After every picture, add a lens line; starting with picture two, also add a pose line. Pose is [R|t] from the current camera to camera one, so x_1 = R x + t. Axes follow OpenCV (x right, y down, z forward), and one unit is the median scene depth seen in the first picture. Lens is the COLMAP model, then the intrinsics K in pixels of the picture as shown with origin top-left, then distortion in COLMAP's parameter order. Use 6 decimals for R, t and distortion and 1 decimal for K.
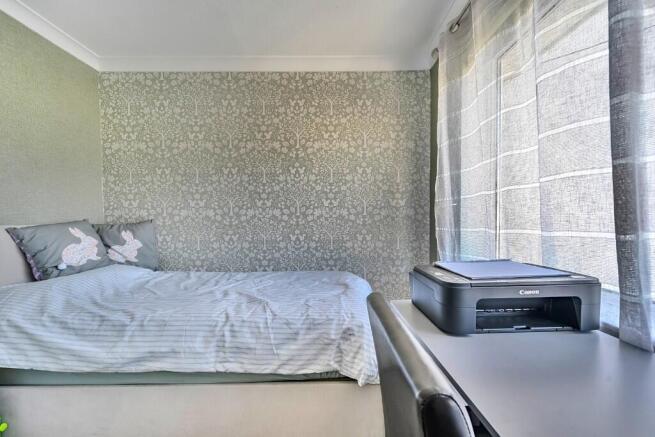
lens RADIAL K [[248.8, 0, 325.3], [0, 248.8, 227.8], [0, 0, 1]] dist [-0.006842, 0.000189]
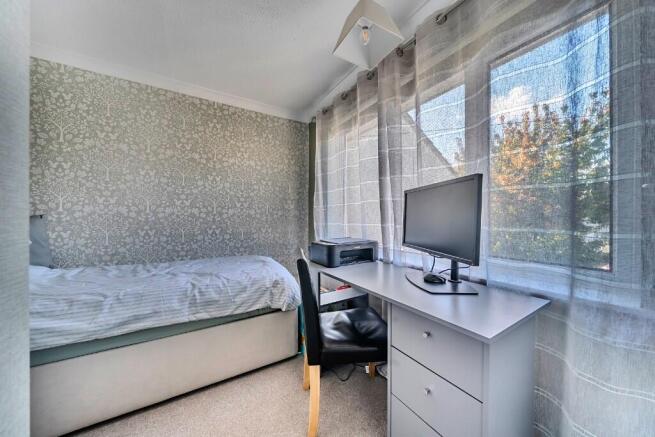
lens RADIAL K [[223.7, 0, 328.5], [0, 223.7, 219.6], [0, 0, 1]] dist [-0.001894, -0.000106]
pose [[0.853918, 0.007051, 0.520360, -0.400622], [0.005199, 0.999743, -0.022078, 0.015174], [-0.520382, 0.021558, 0.853662, -0.521744]]
